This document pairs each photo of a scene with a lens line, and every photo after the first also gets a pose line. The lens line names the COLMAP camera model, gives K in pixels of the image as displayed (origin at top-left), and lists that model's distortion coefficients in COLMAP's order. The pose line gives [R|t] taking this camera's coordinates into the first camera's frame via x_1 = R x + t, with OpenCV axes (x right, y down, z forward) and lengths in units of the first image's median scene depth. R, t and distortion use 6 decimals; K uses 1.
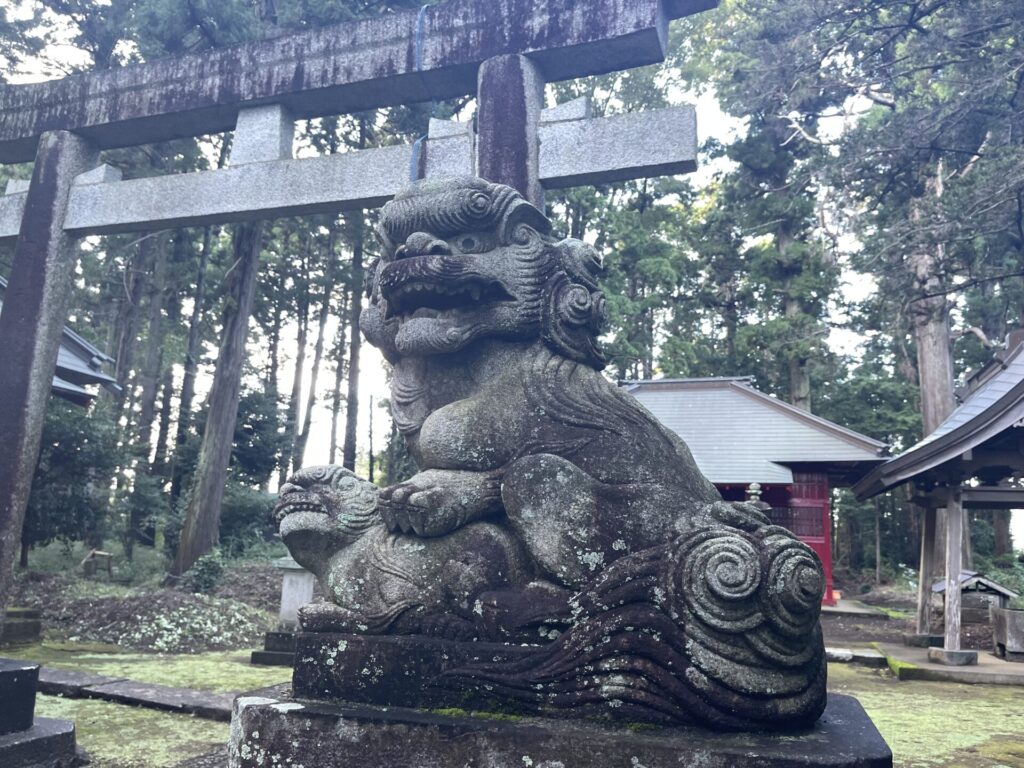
lens RADIAL K [[774.1, 0, 514.7], [0, 774.1, 389.8], [0, 0, 1]] dist [0.086712, -0.117890]
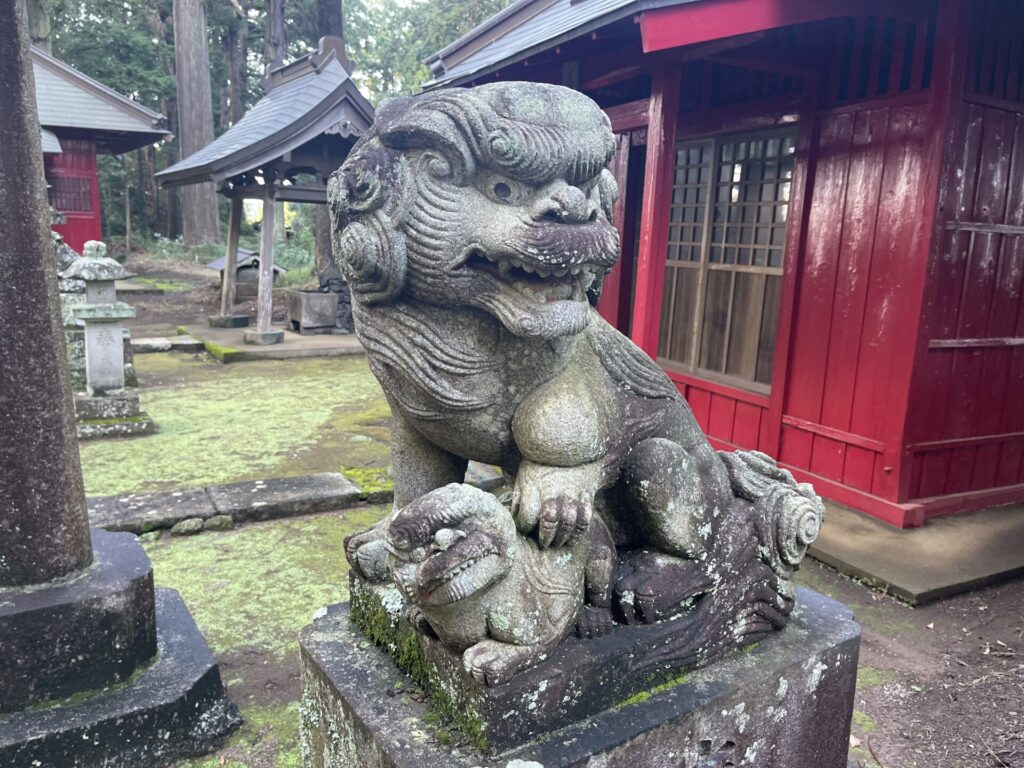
lens RADIAL K [[778.7, 0, 514.8], [0, 778.7, 385.7], [0, 0, 1]] dist [0.070432, -0.100259]
pose [[0.621507, -0.162732, 0.766321, -0.107670], [-0.166761, 0.928288, 0.332374, -0.036853], [-0.765454, -0.334365, 0.549800, 0.076072]]
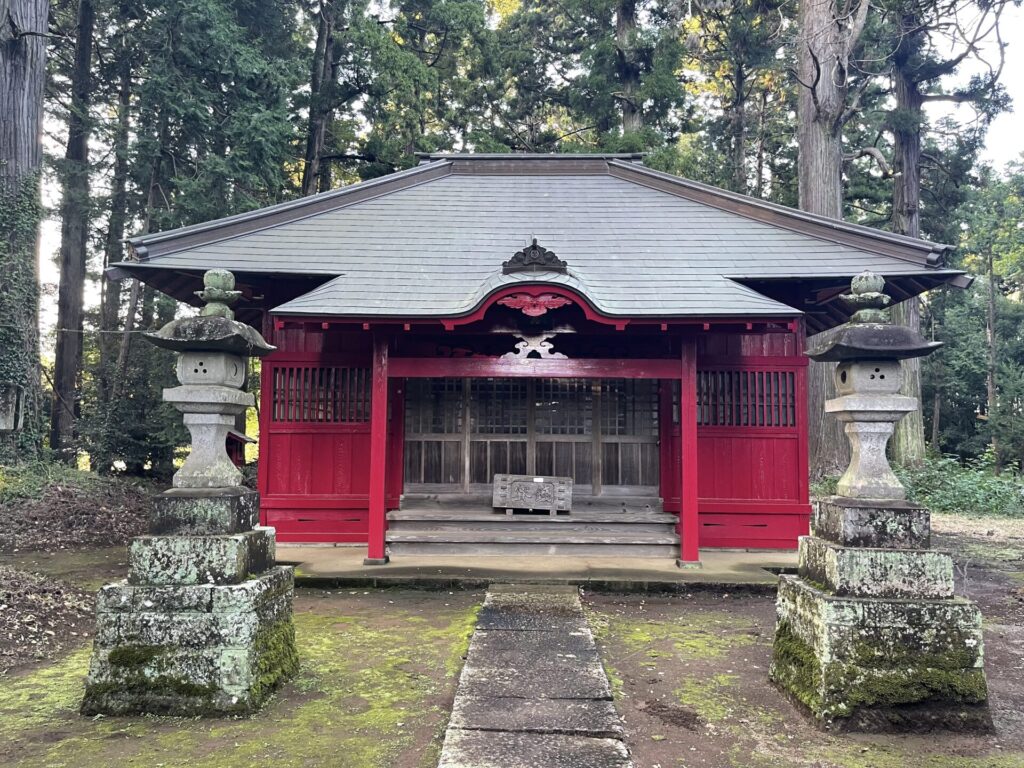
lens RADIAL K [[774.1, 0, 514.7], [0, 774.1, 389.8], [0, 0, 1]] dist [0.086712, -0.117890]
pose [[0.955666, -0.010395, 0.294268, 0.120042], [-0.028950, 0.991218, 0.129032, 0.234761], [-0.293025, -0.131831, 0.946972, 1.307556]]
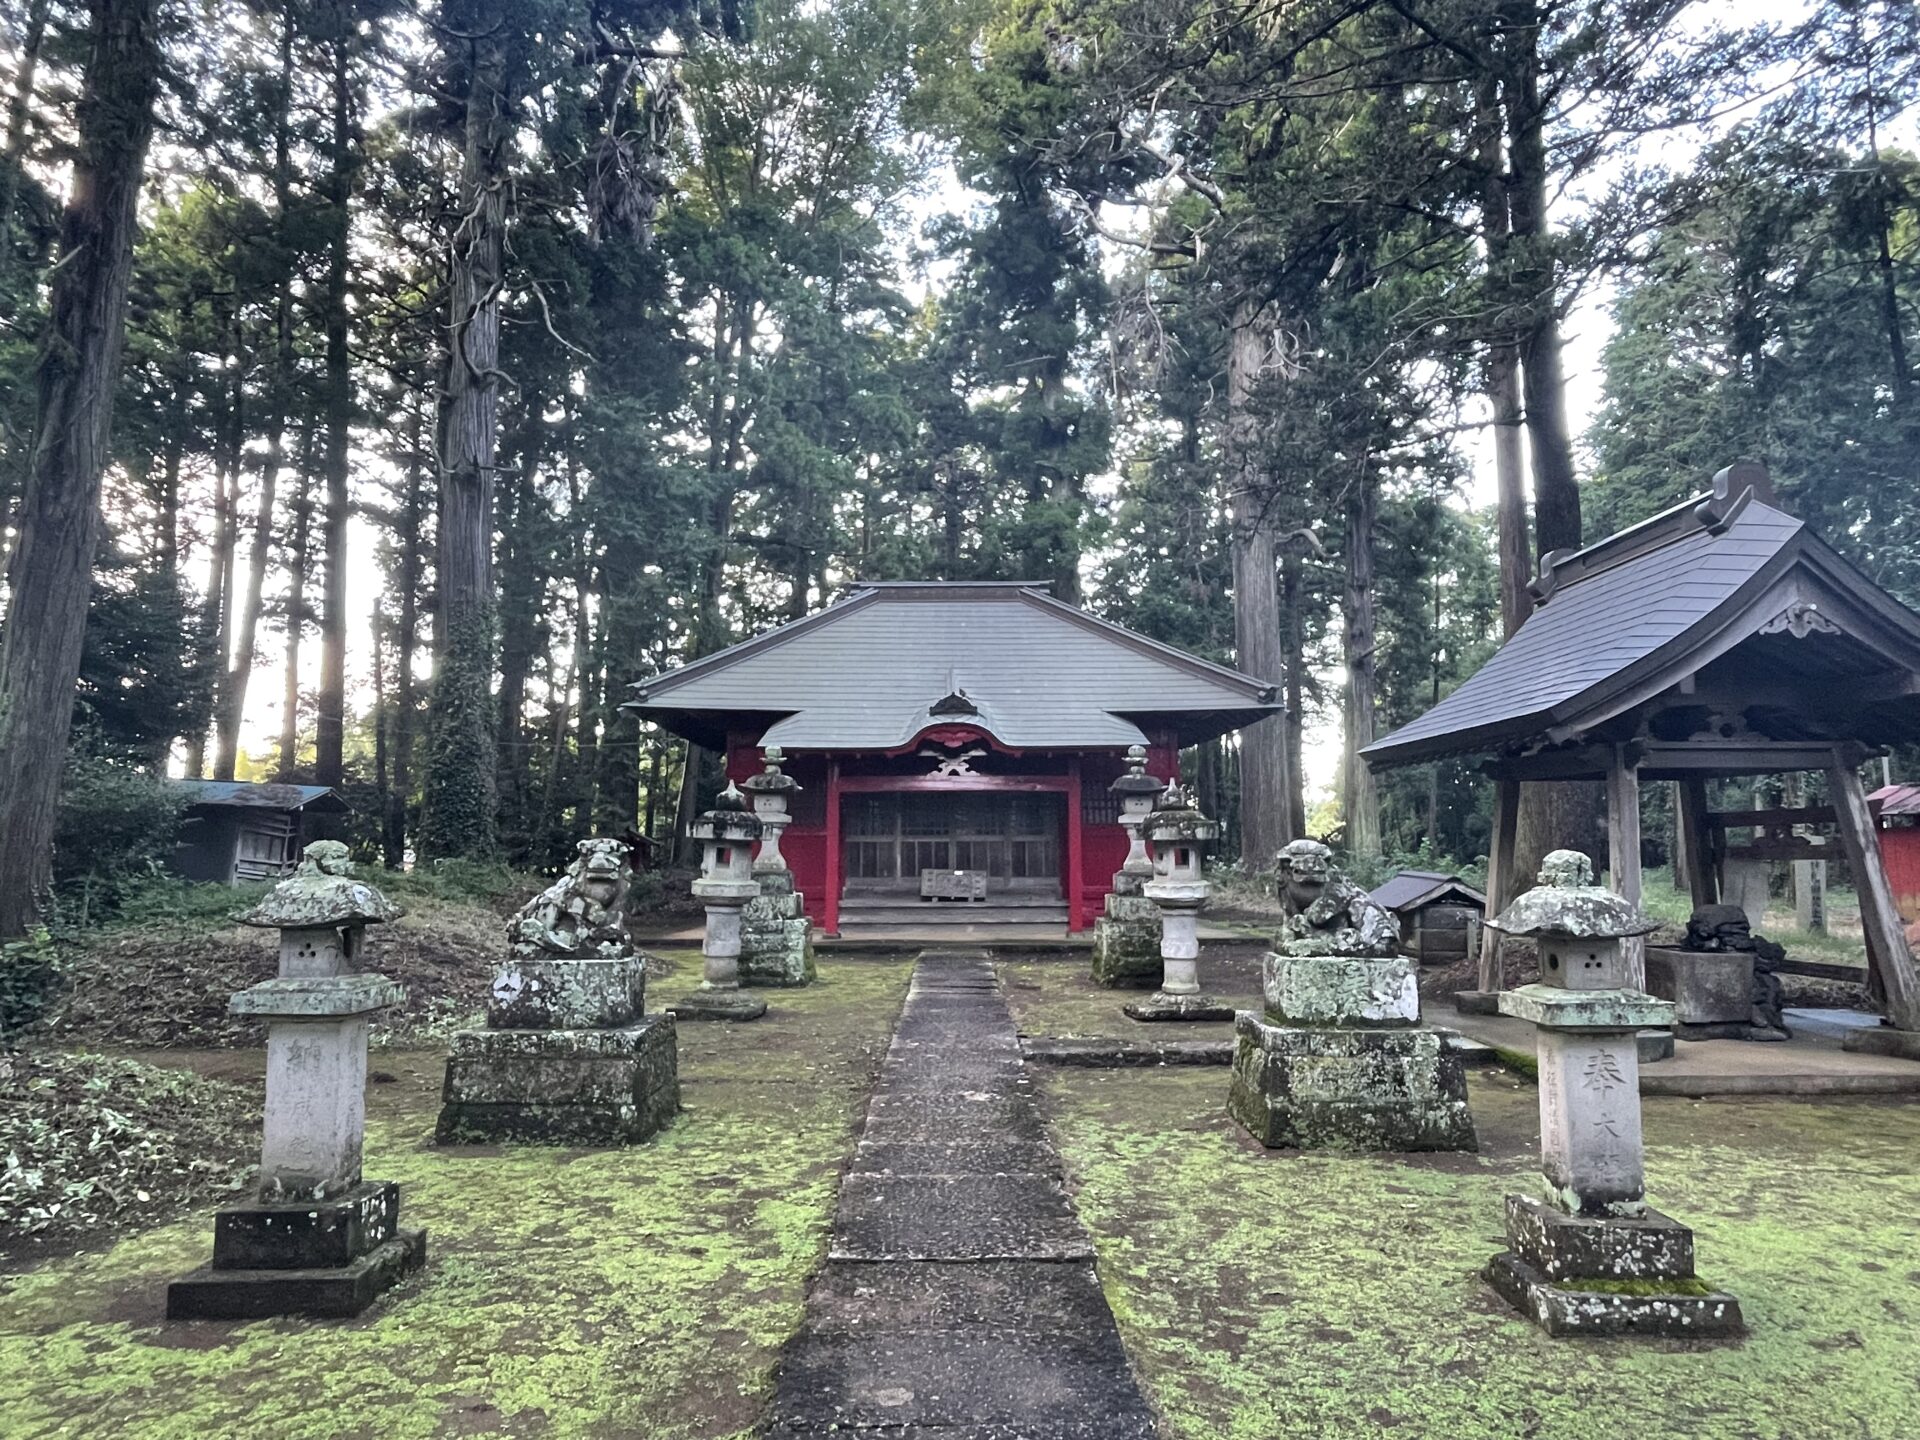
lens RADIAL K [[1100.6, 0, 956.8], [0, 1100.6, 727.1], [0, 0, 1]] dist [-0.003690, -0.000937]
pose [[0.948559, -0.007793, 0.316504, -0.157650], [-0.022758, 0.995433, 0.092716, 0.056219], [-0.315781, -0.095149, 0.944049, 0.463320]]
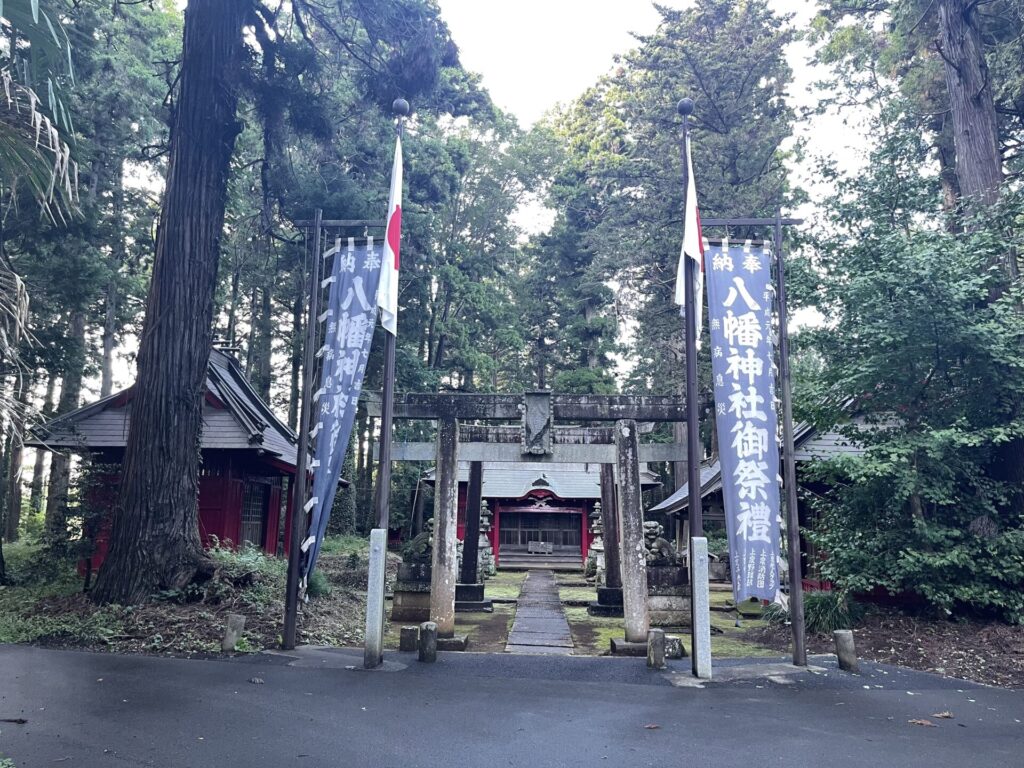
lens RADIAL K [[774.1, 0, 514.7], [0, 774.1, 389.8], [0, 0, 1]] dist [0.086712, -0.117890]
pose [[0.960157, 0.022784, 0.278530, -0.754825], [-0.030769, 0.999230, 0.024329, -0.349398], [-0.277762, -0.031930, 0.960119, -1.342305]]
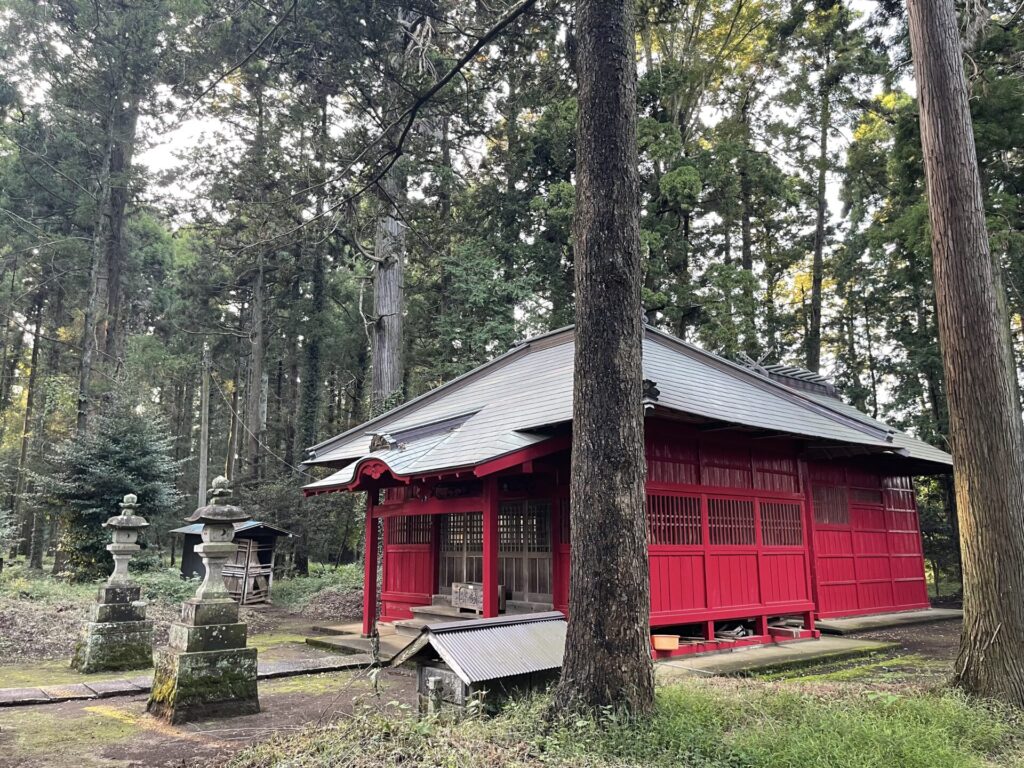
lens RADIAL K [[774.1, 0, 514.7], [0, 774.1, 389.8], [0, 0, 1]] dist [0.086712, -0.117890]
pose [[0.847479, -0.147081, -0.510045, 1.519831], [0.141971, 0.988647, -0.049201, 0.206886], [0.511491, -0.030715, 0.858739, 1.049954]]
